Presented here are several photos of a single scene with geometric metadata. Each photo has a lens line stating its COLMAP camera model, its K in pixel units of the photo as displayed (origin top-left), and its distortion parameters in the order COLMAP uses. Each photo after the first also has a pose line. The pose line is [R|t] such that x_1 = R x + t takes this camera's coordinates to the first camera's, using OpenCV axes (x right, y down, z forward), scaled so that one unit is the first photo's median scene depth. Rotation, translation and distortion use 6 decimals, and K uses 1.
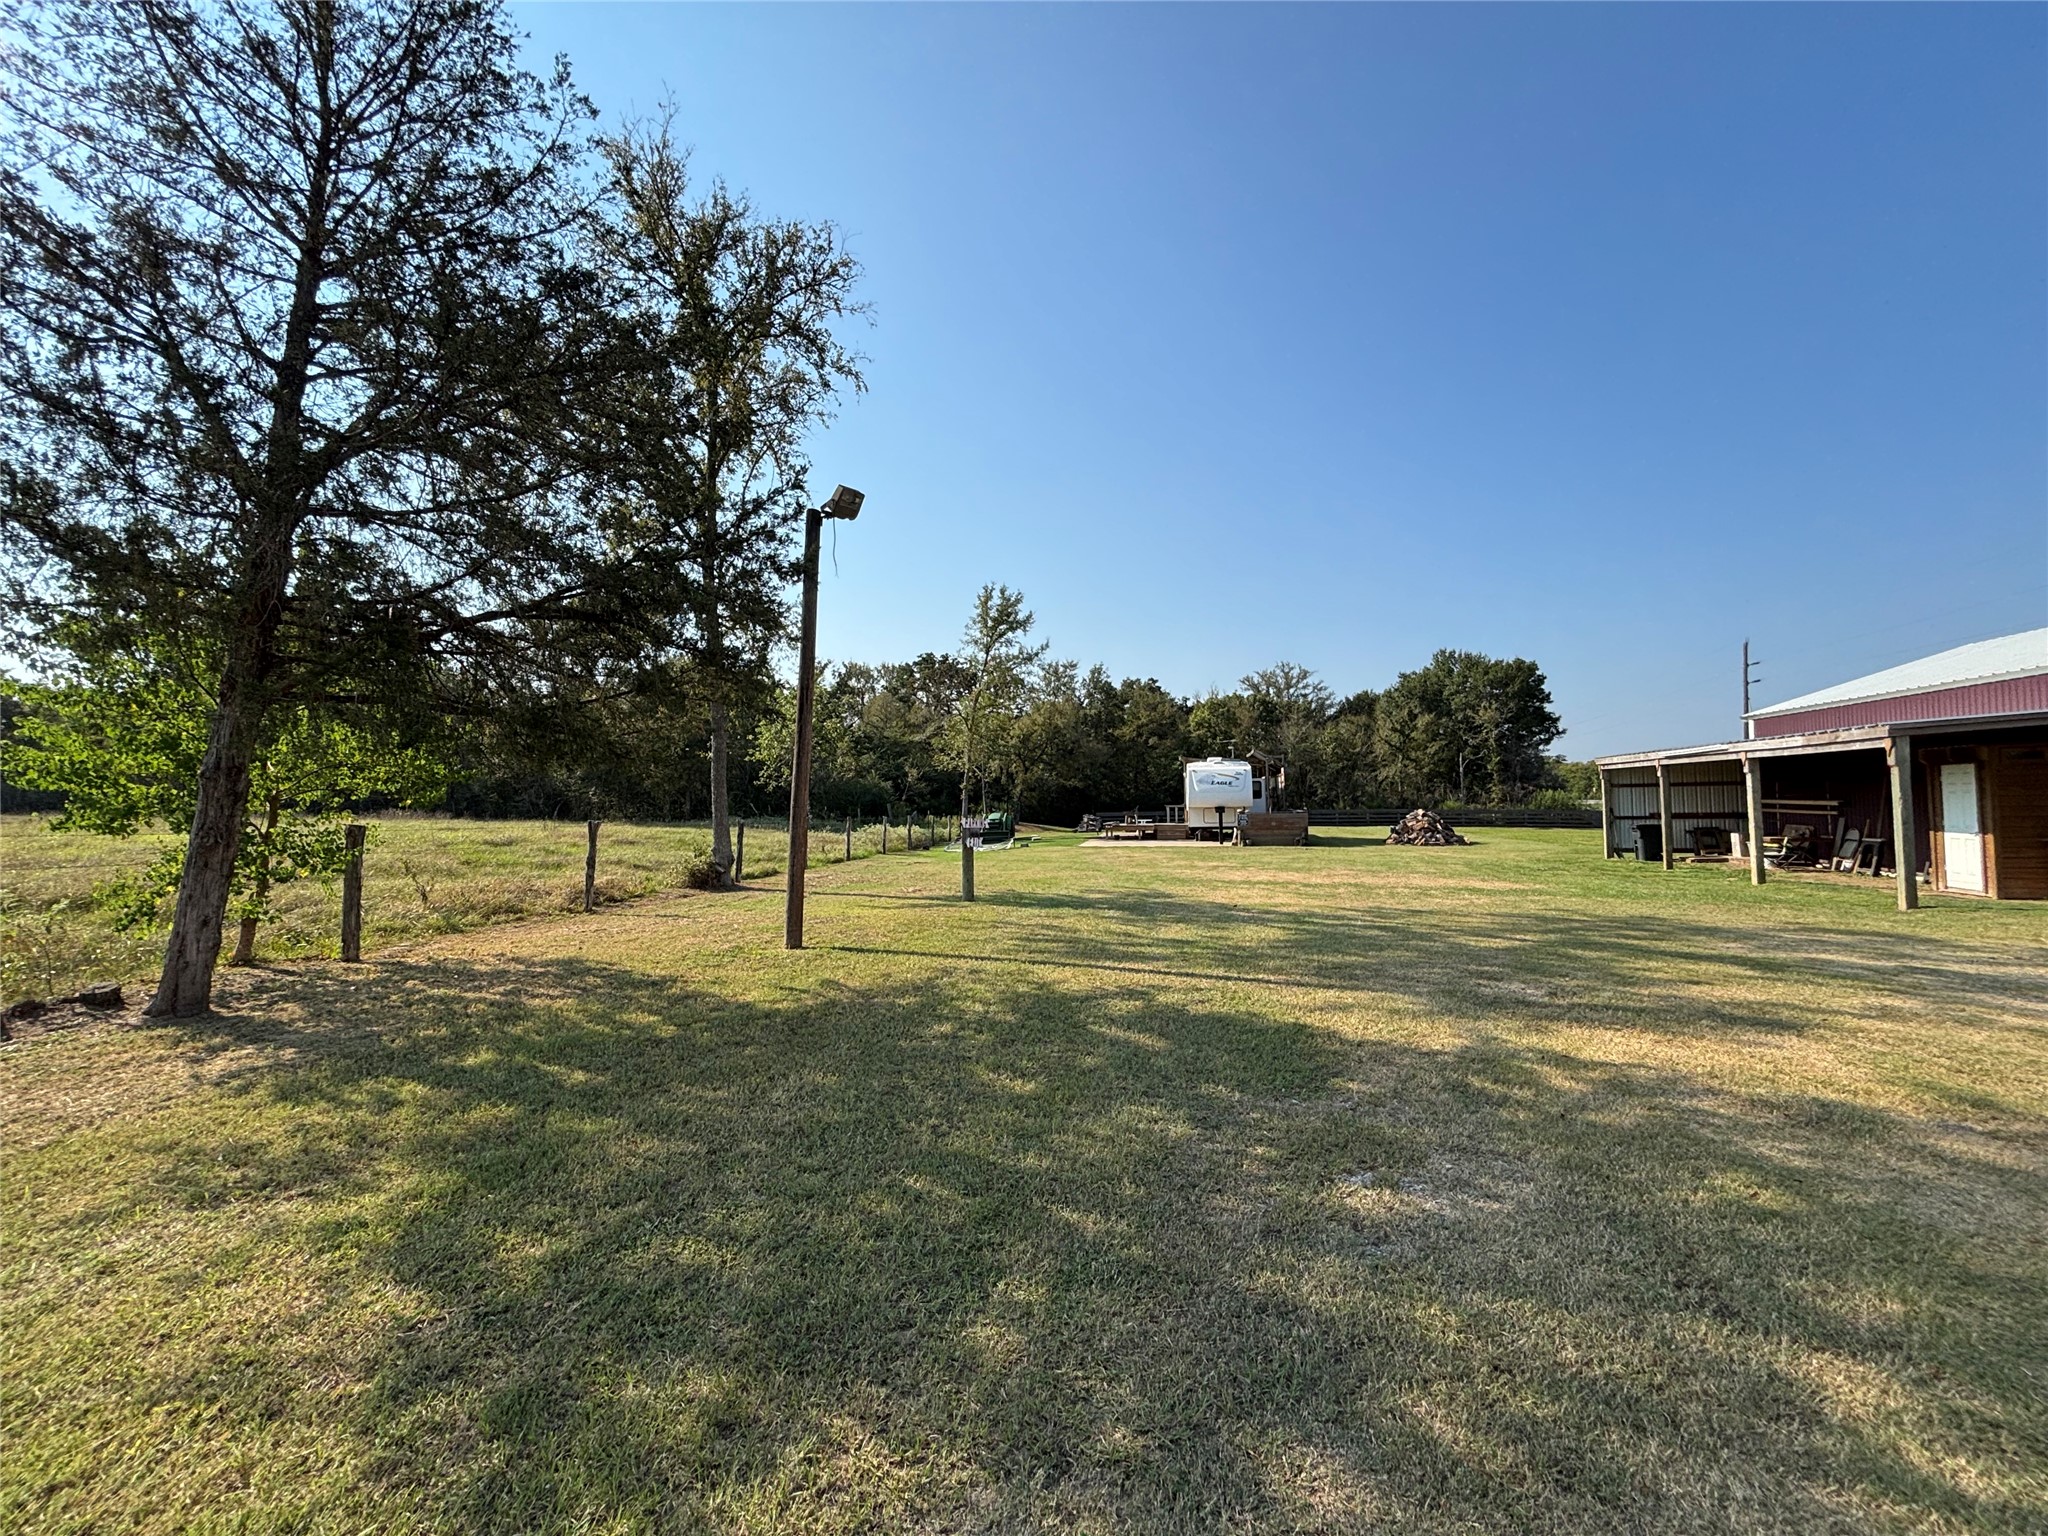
lens RADIAL K [[832.7, 0, 1024.3], [0, 832.7, 775.9], [0, 0, 1]] dist [0.002058, 0.000961]
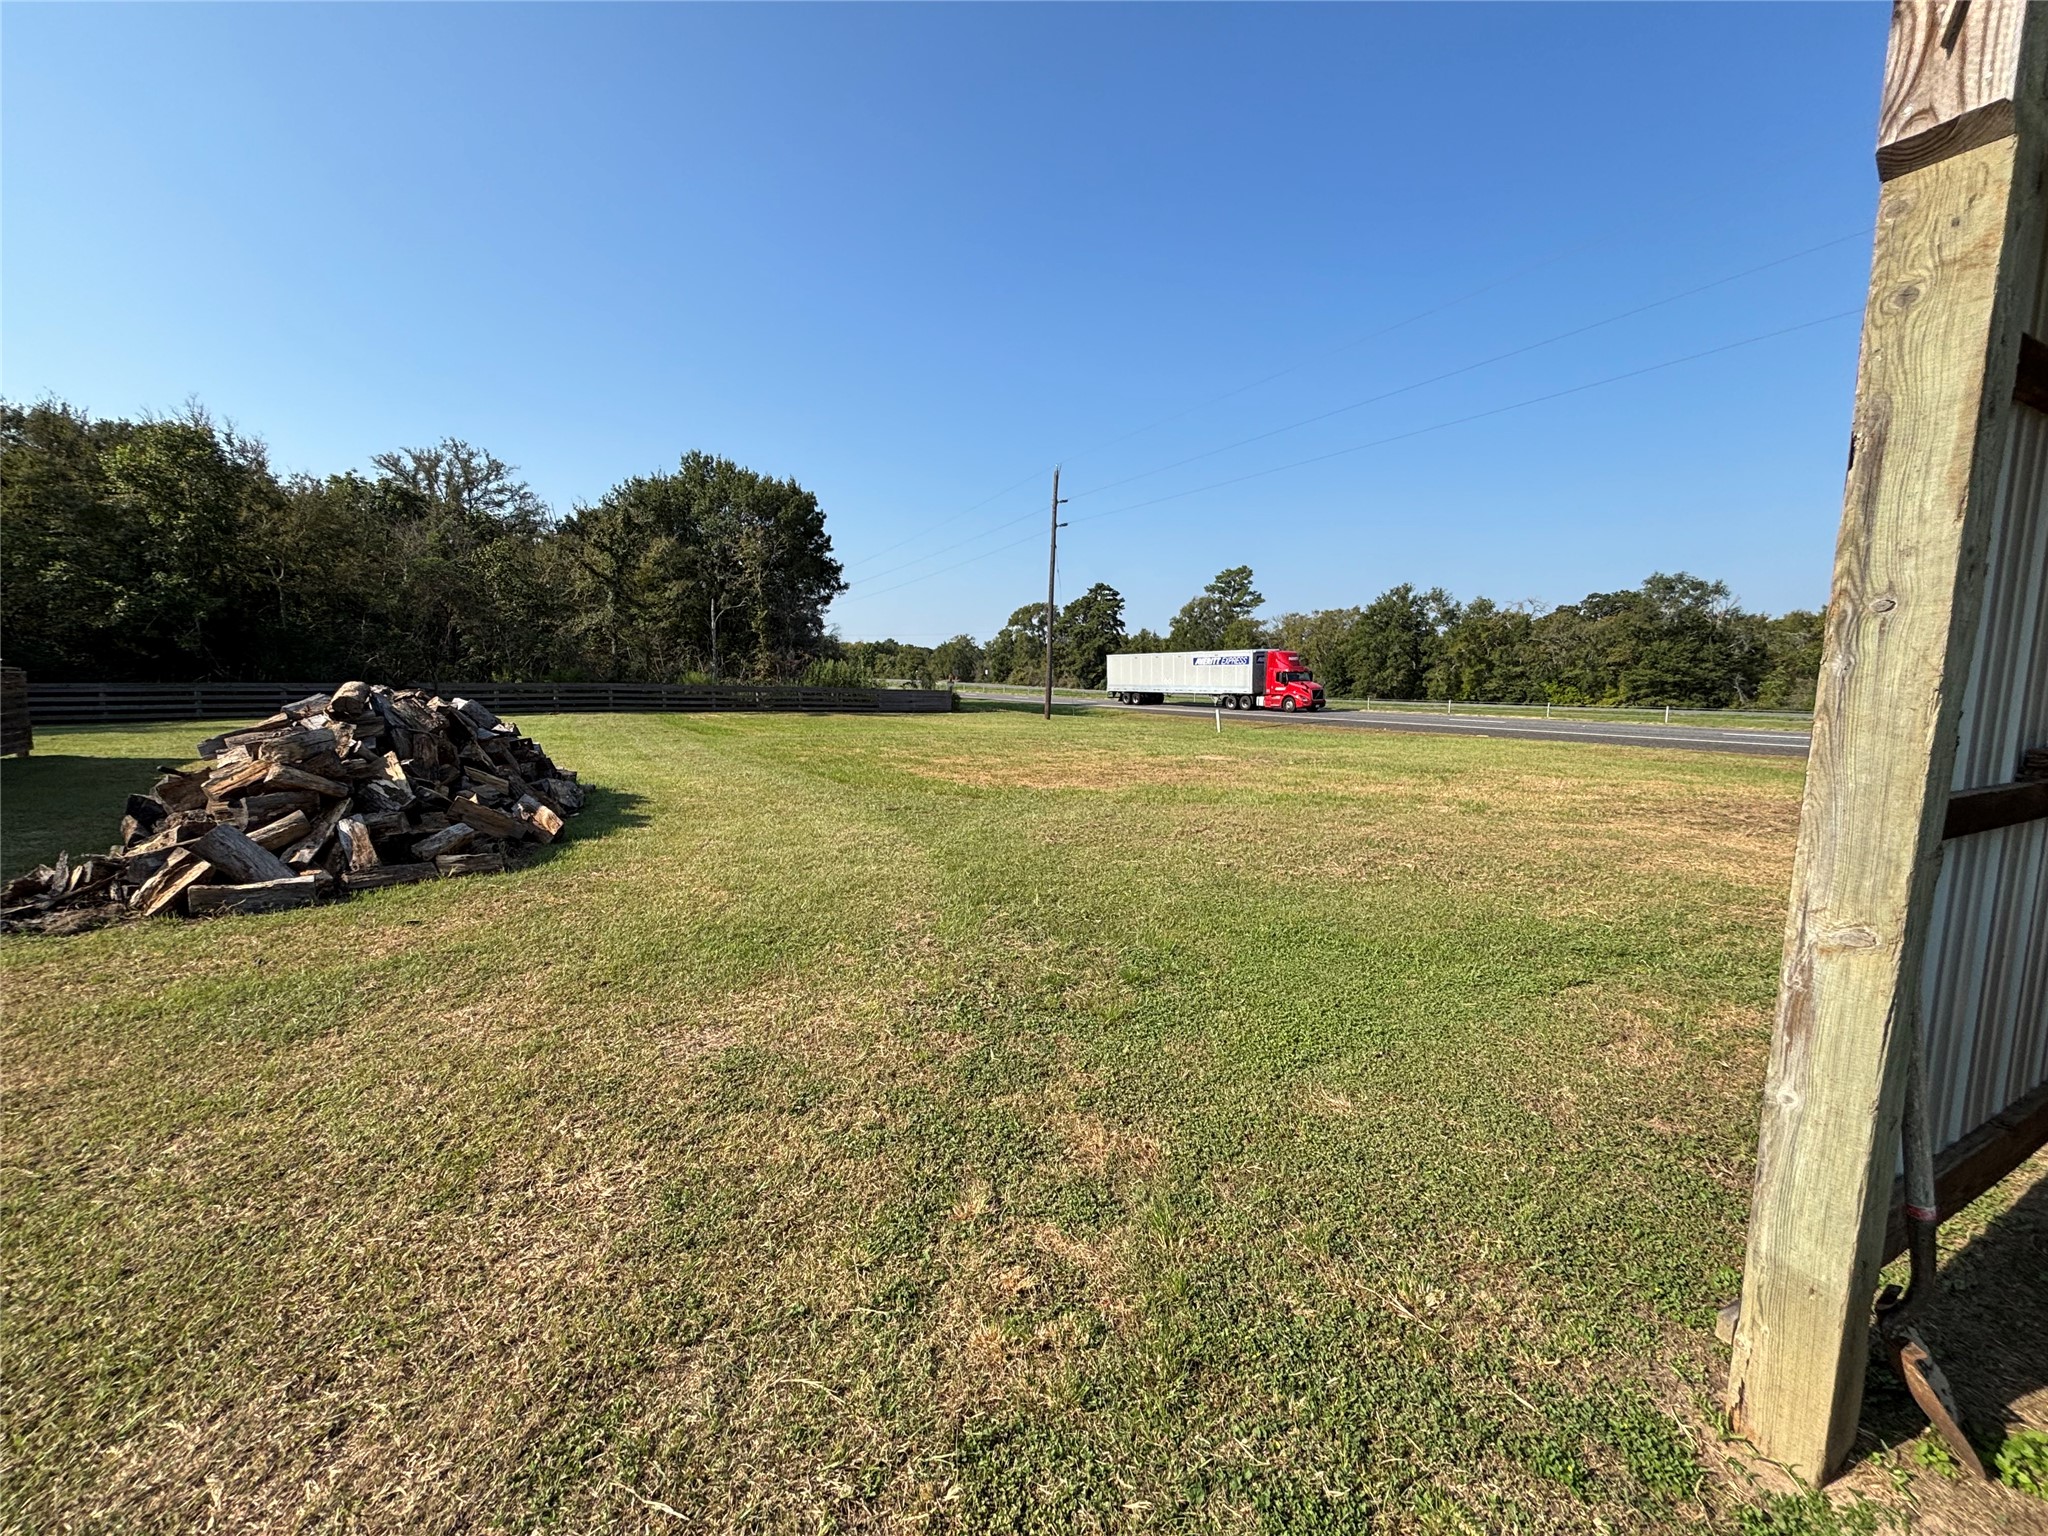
lens RADIAL K [[832.7, 0, 1008.4], [0, 832.7, 775.3], [0, 0, 1]] dist [0.002058, 0.000961]
pose [[0.710114, -0.062825, 0.701278, 0.349641], [-0.041885, 0.990478, 0.131146, 0.022538], [-0.702840, -0.122502, 0.700721, 0.570997]]
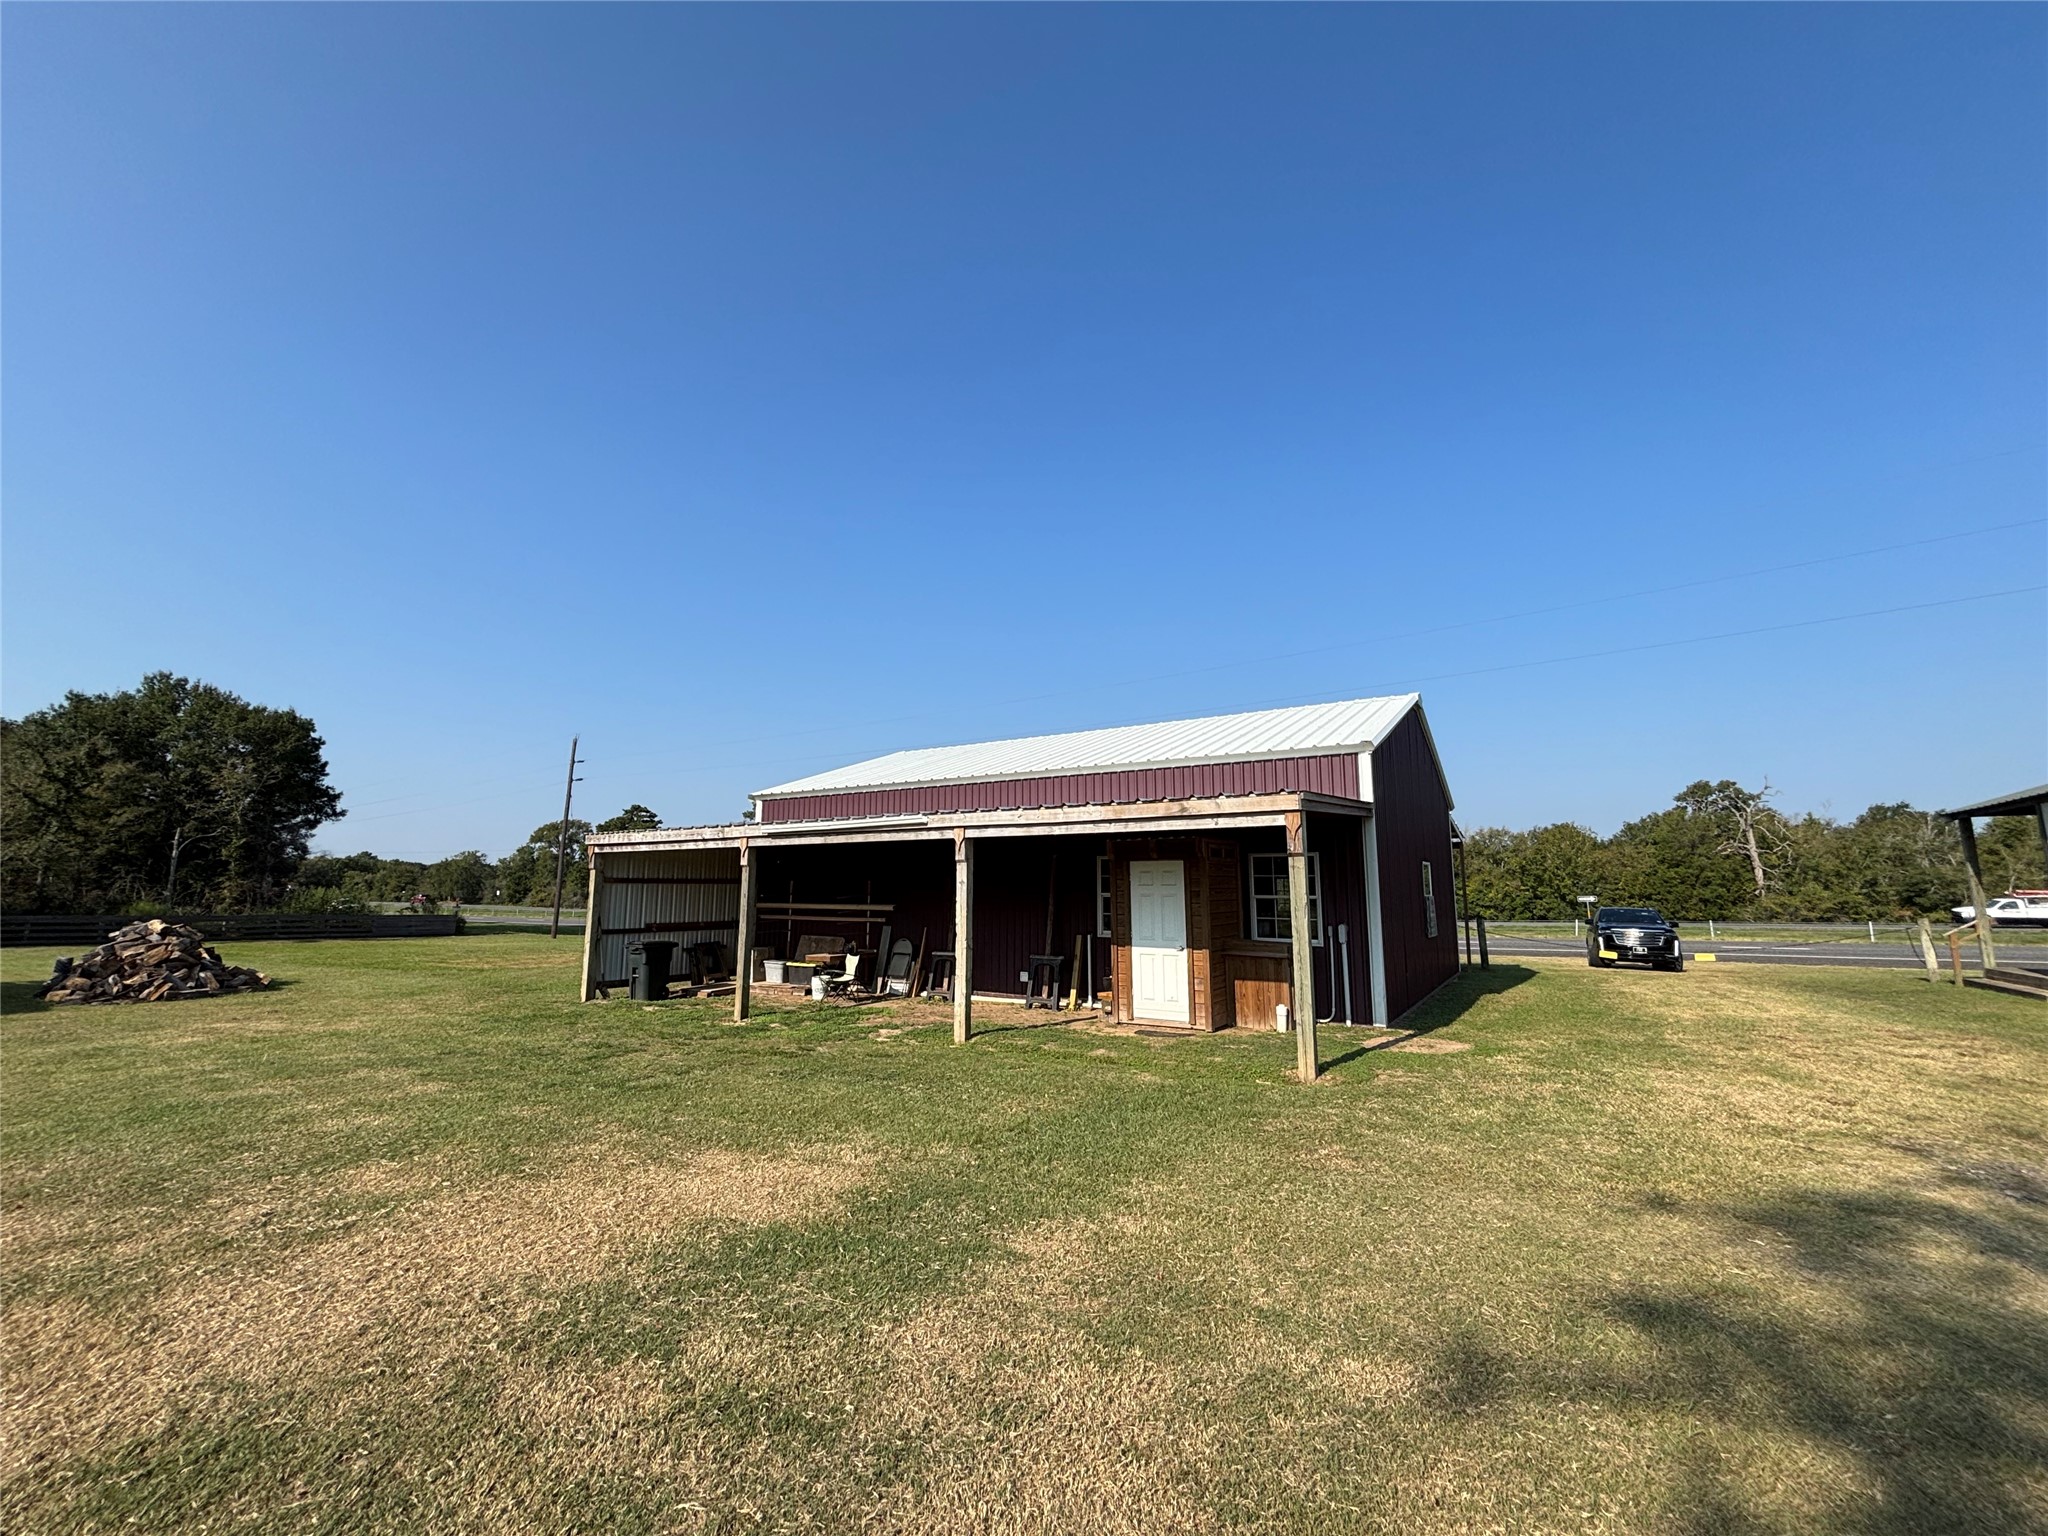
lens RADIAL K [[832.7, 0, 1019.7], [0, 832.7, 758.0], [0, 0, 1]] dist [0.002058, 0.000961]
pose [[0.260331, 0.169561, 0.950514, 0.099645], [-0.034040, 0.985458, -0.166472, 0.008815], [-0.964919, 0.010982, 0.262317, 0.302414]]
